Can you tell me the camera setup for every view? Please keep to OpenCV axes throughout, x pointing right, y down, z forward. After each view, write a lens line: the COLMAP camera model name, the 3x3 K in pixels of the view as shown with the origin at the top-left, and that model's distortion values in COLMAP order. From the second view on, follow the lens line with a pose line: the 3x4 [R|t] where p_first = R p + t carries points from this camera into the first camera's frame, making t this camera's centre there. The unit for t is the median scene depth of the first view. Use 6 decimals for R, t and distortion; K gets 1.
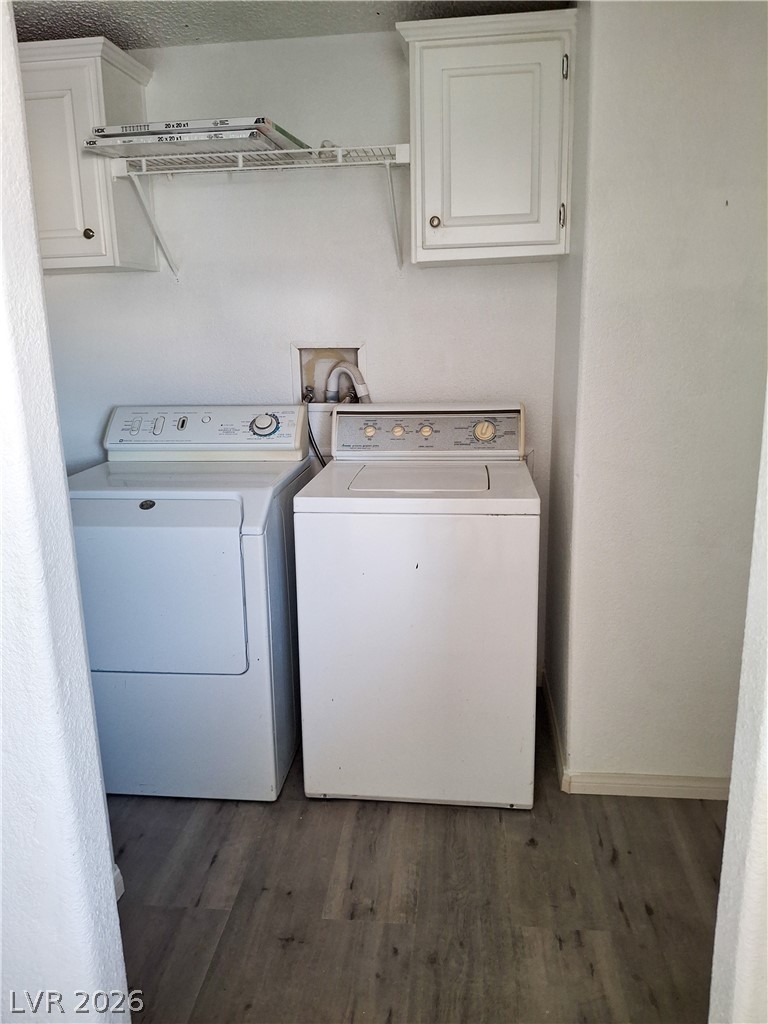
lens RADIAL K [[763.8, 0, 384.0], [0, 763.8, 510.7], [0, 0, 1]] dist [-0.029343, -0.006397]
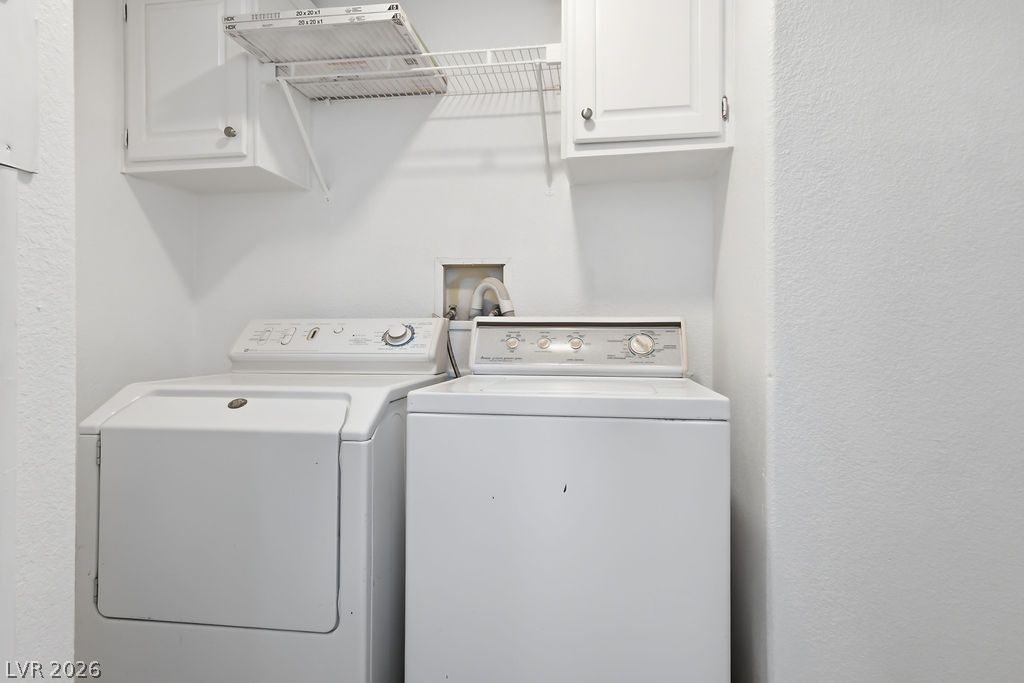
lens RADIAL K [[575.9, 0, 507.5], [0, 575.9, 339.2], [0, 0, 1]] dist [0.001260, 0.000973]
pose [[0.998260, 0.019526, -0.055633, 0.013134], [-0.032820, 0.967895, -0.249203, 0.061266], [0.048981, 0.250595, 0.966852, 0.338428]]
